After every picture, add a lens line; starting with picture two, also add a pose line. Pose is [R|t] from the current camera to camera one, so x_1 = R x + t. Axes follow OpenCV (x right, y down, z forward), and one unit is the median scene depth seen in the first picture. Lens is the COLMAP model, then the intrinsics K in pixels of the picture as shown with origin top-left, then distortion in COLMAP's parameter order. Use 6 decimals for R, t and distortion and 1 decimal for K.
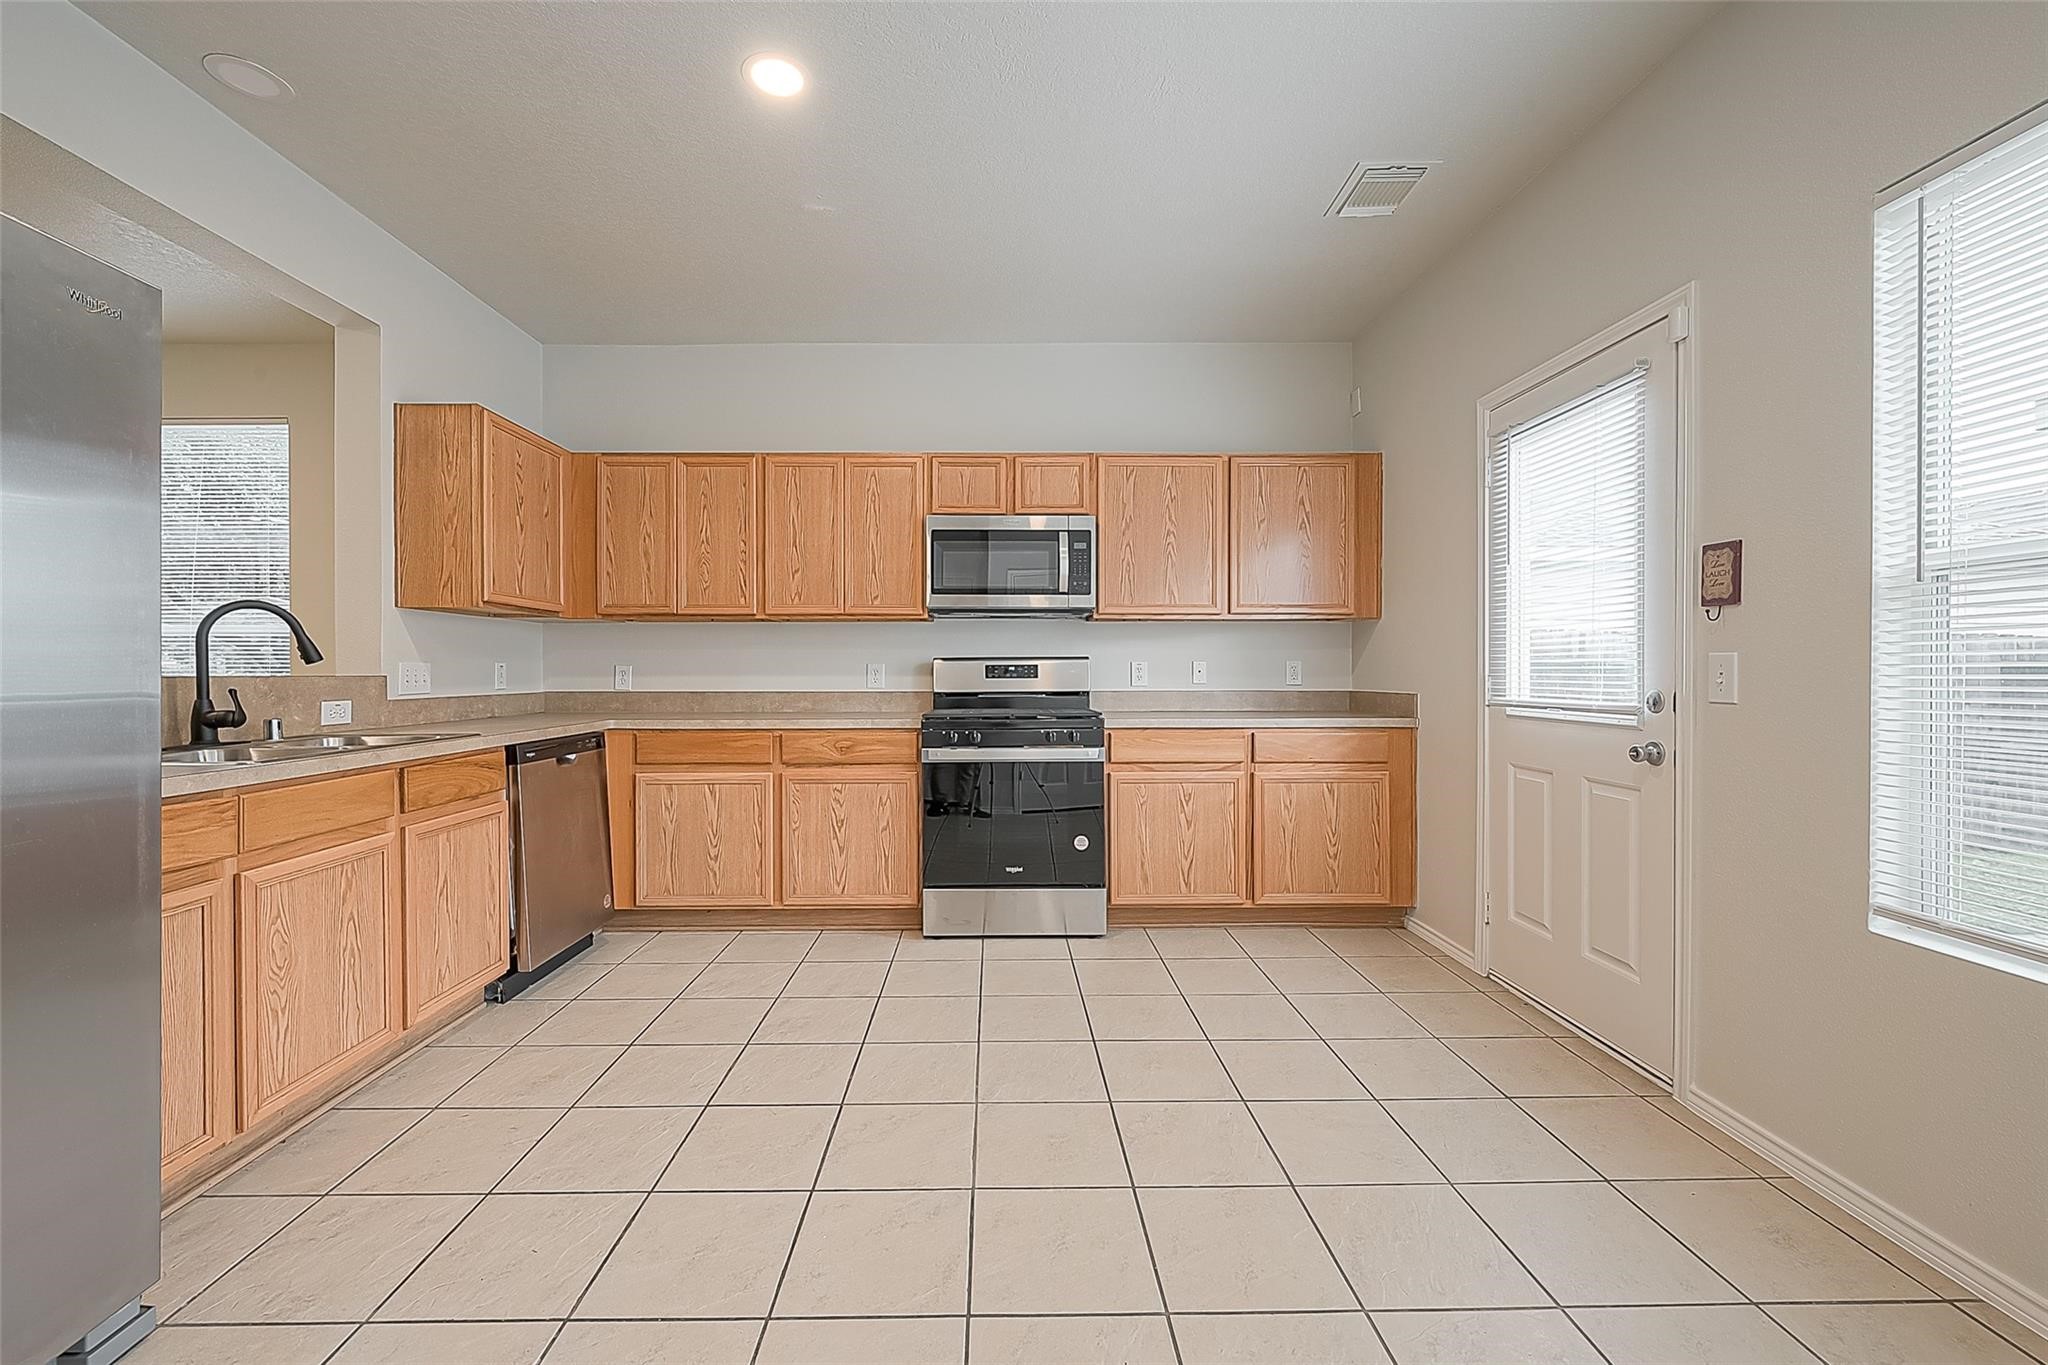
lens RADIAL K [[835.7, 0, 1021.0], [0, 835.7, 676.9], [0, 0, 1]] dist [-0.002377, 0.000089]
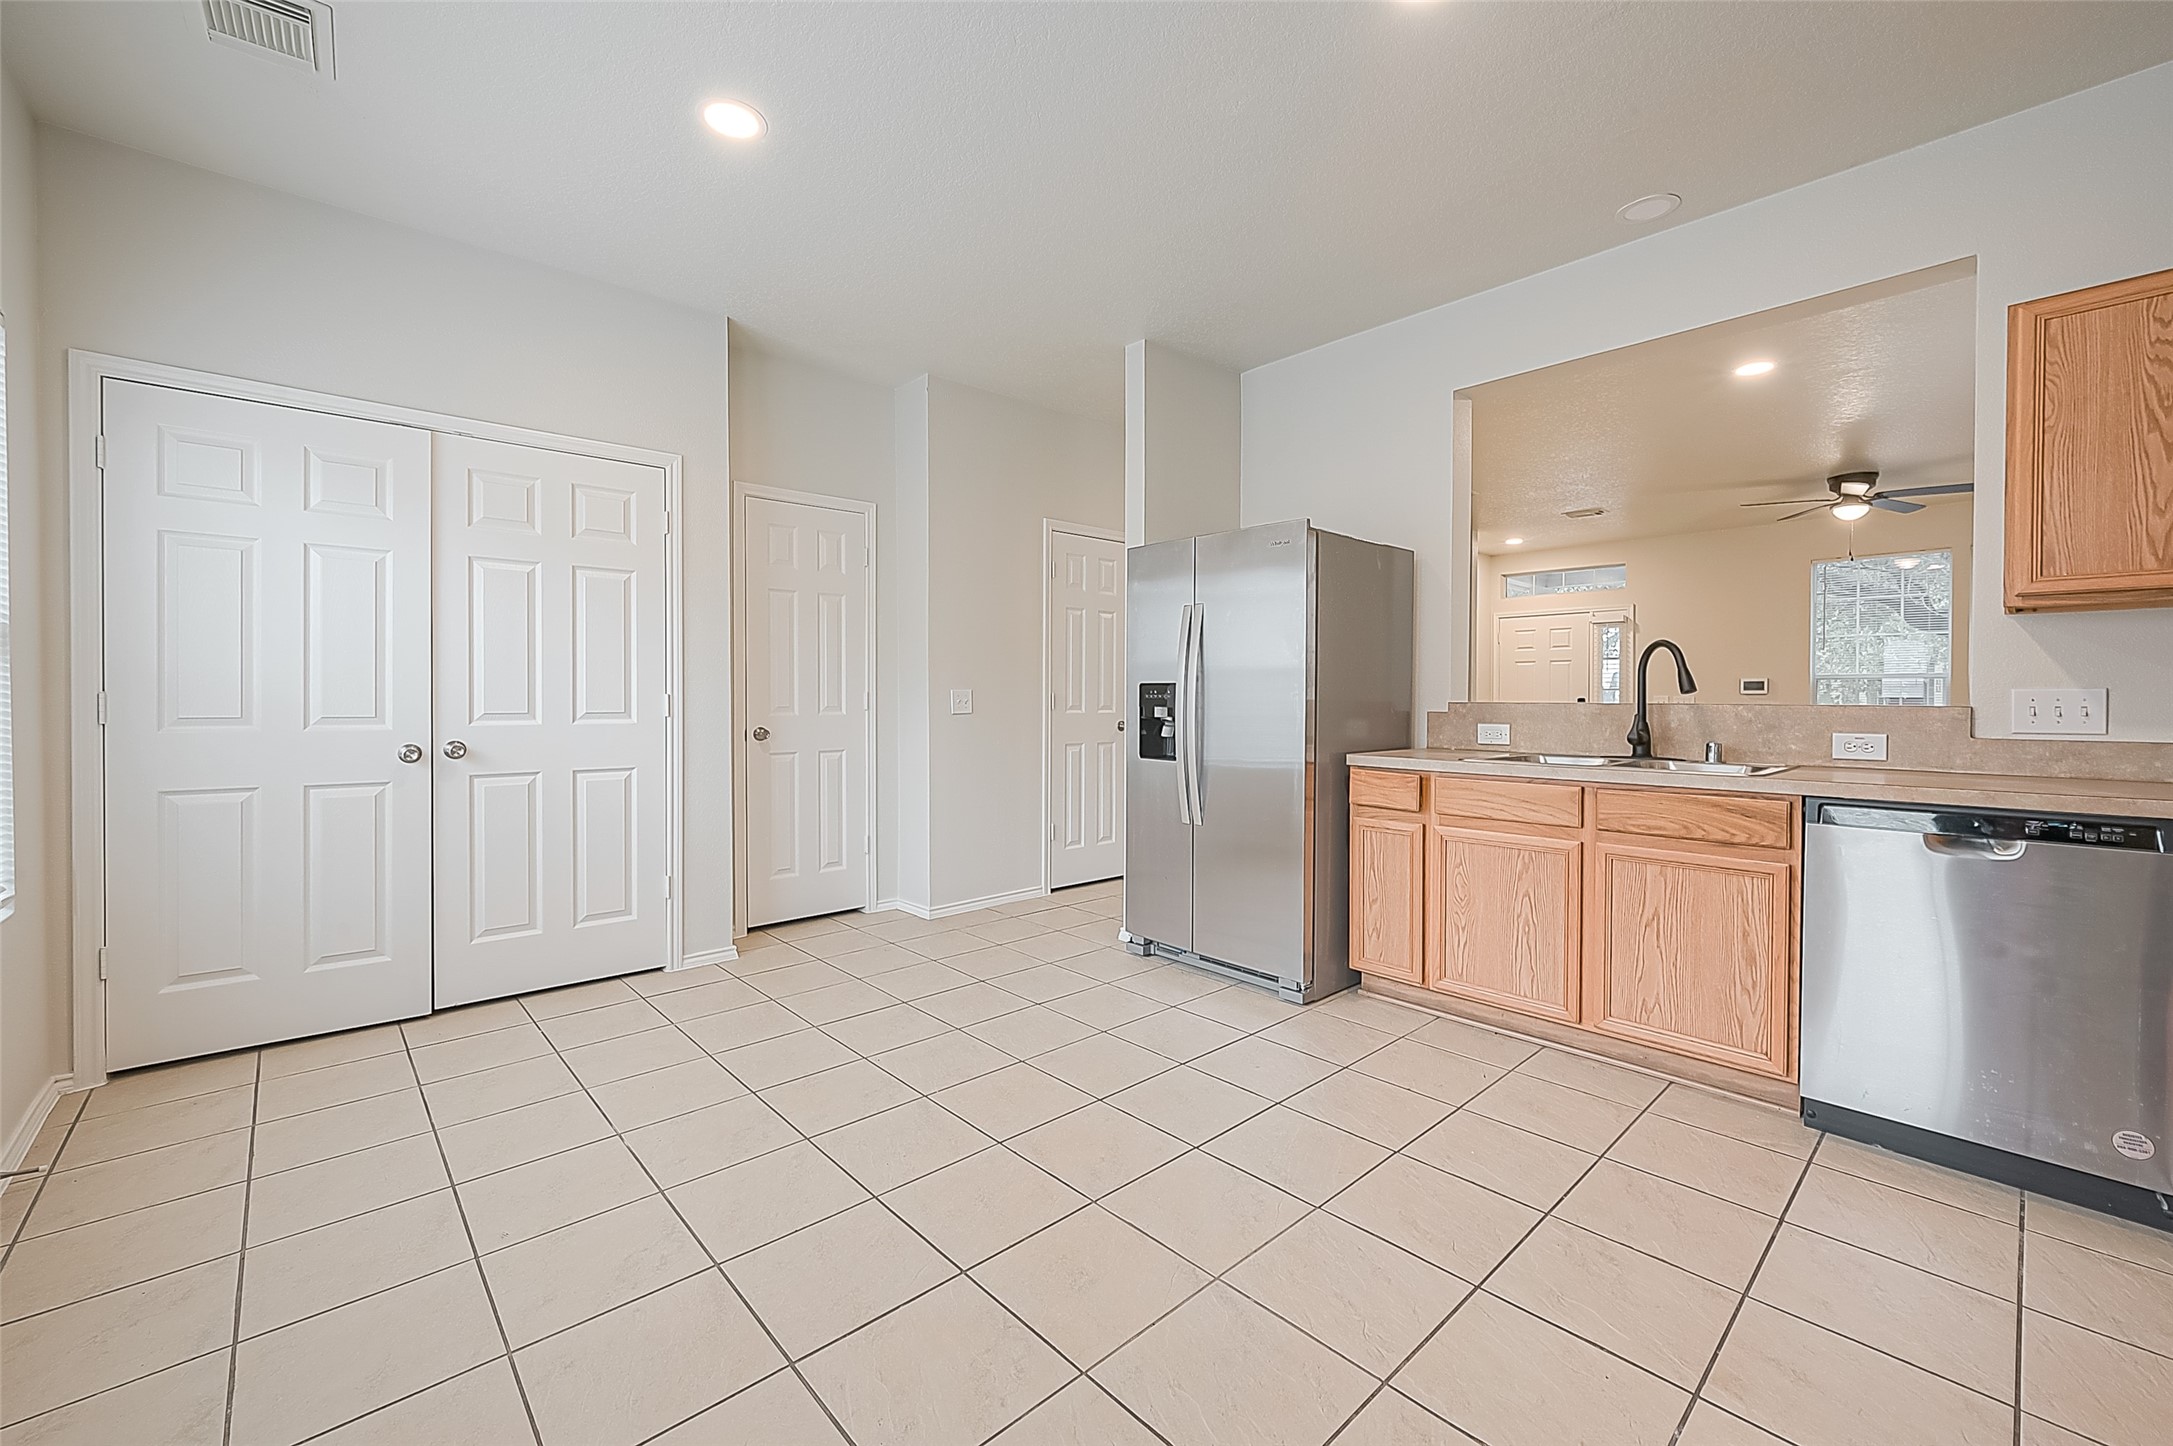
lens RADIAL K [[878.2, 0, 1086.5], [0, 878.2, 714.0], [0, 0, 1]] dist [0.001026, 0.000041]
pose [[-0.760893, 0.012688, -0.648754, 0.330532], [-0.006991, 0.999590, 0.027748, -0.009867], [0.648840, 0.025649, -0.760492, 0.922103]]
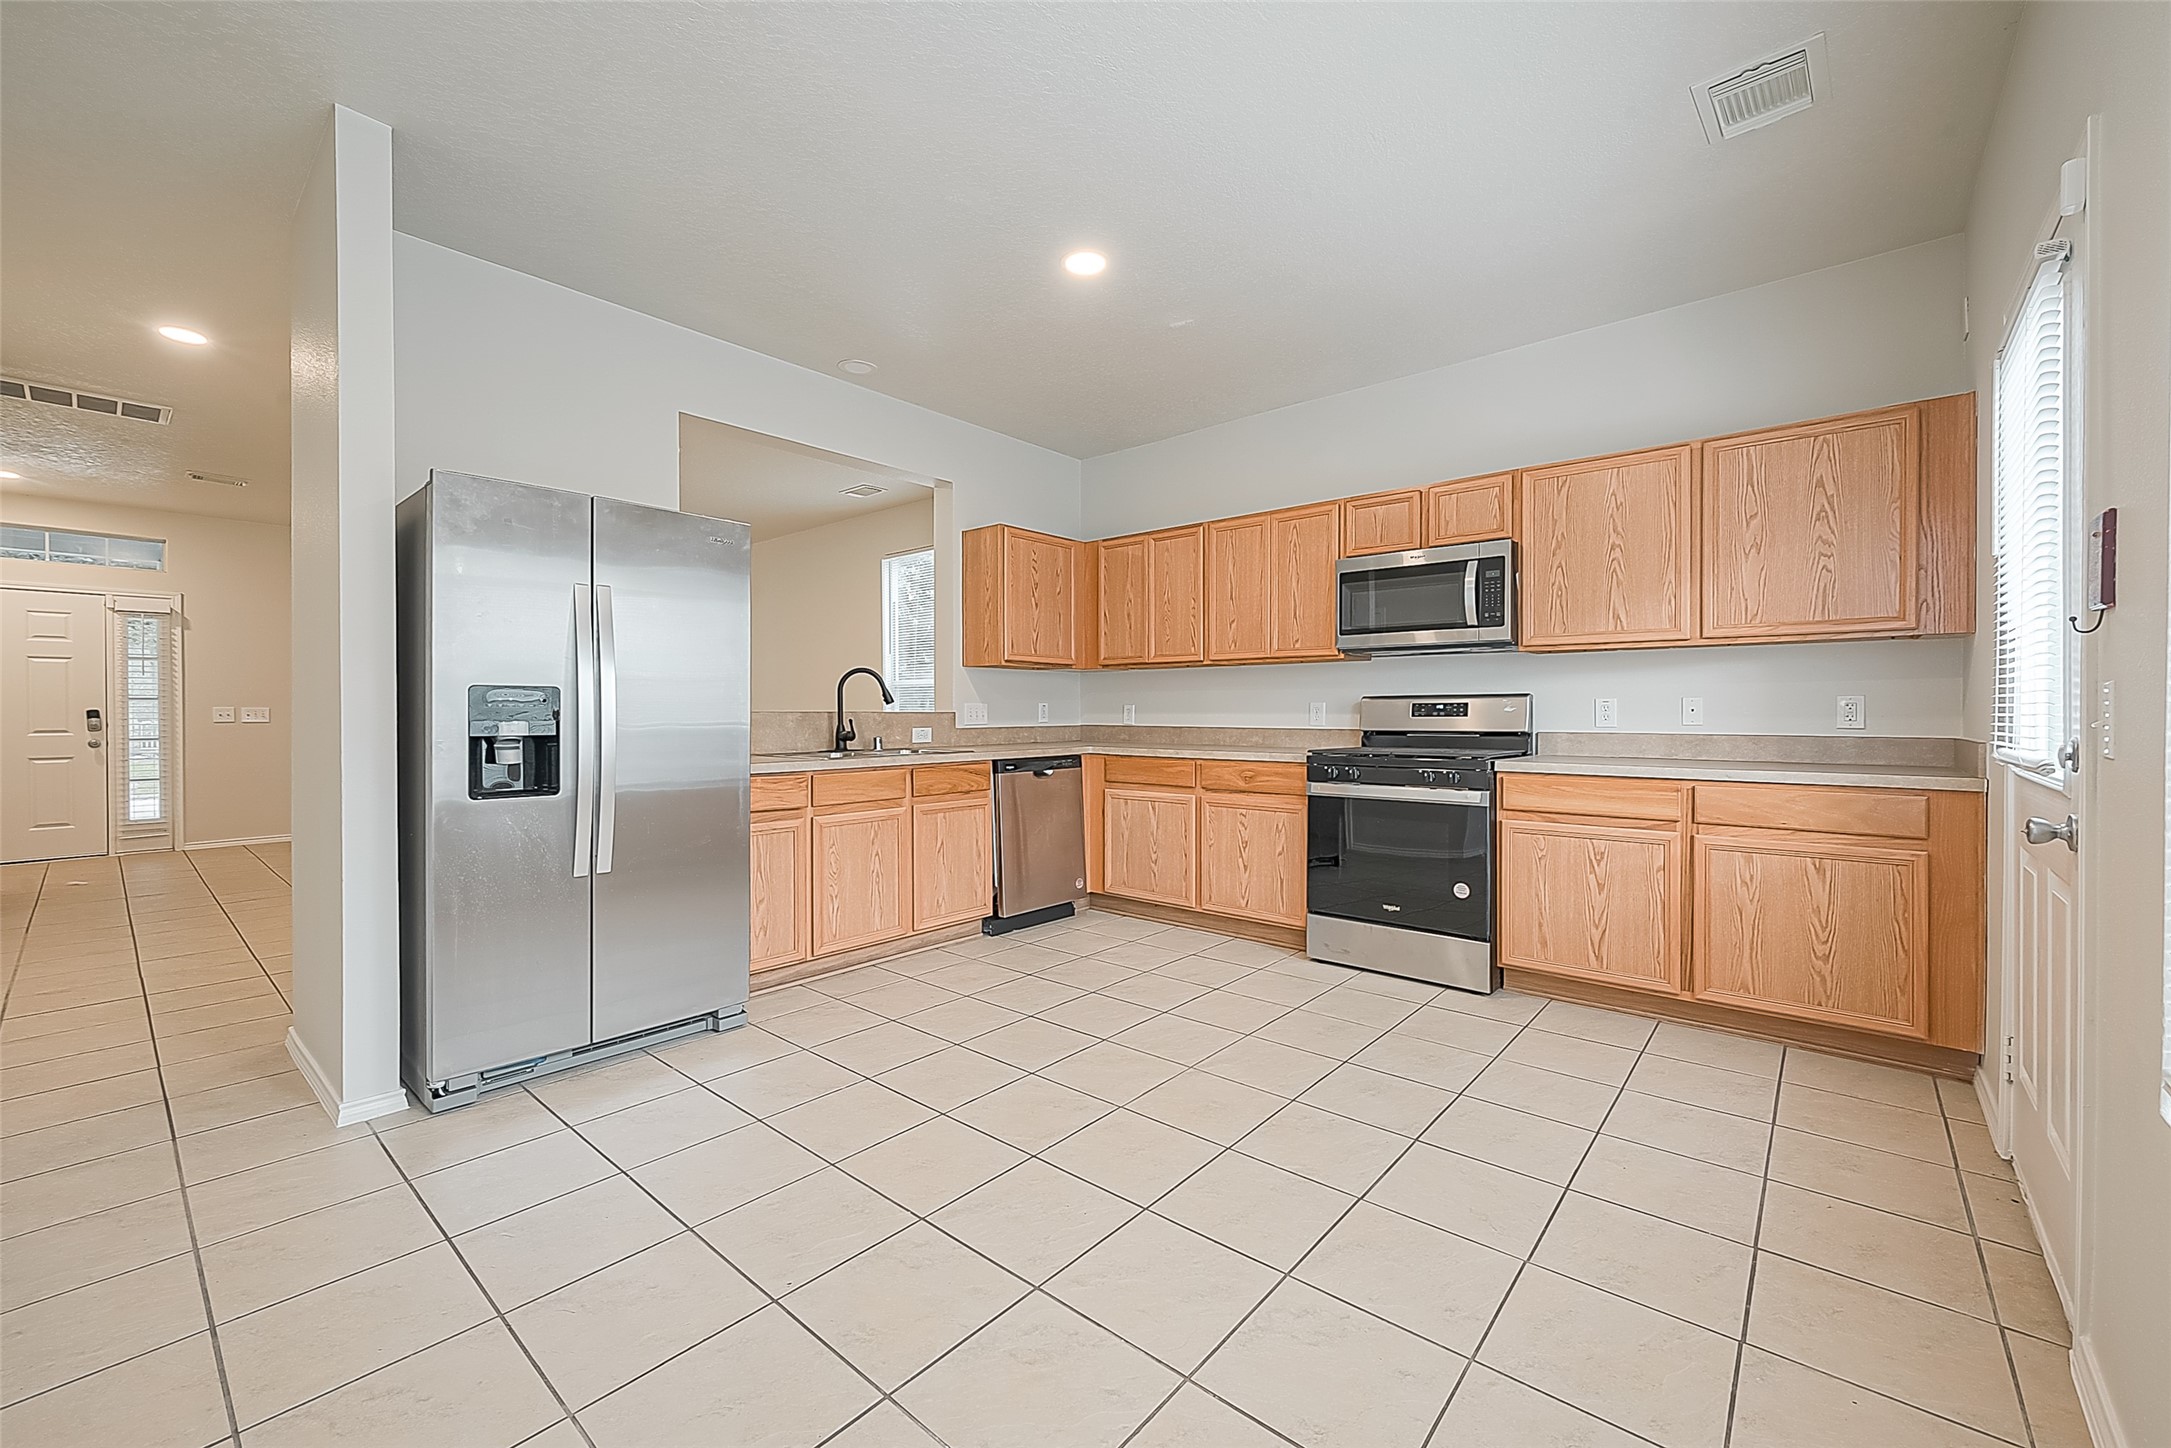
lens RADIAL K [[885.8, 0, 1087.2], [0, 885.8, 720.1], [0, 0, 1]] dist [-0.002377, 0.000089]
pose [[0.742548, 0.008574, -0.669738, 0.420045], [-0.006157, 0.999963, 0.005974, 0.001894], [0.669765, -0.000312, 0.742573, -0.029088]]
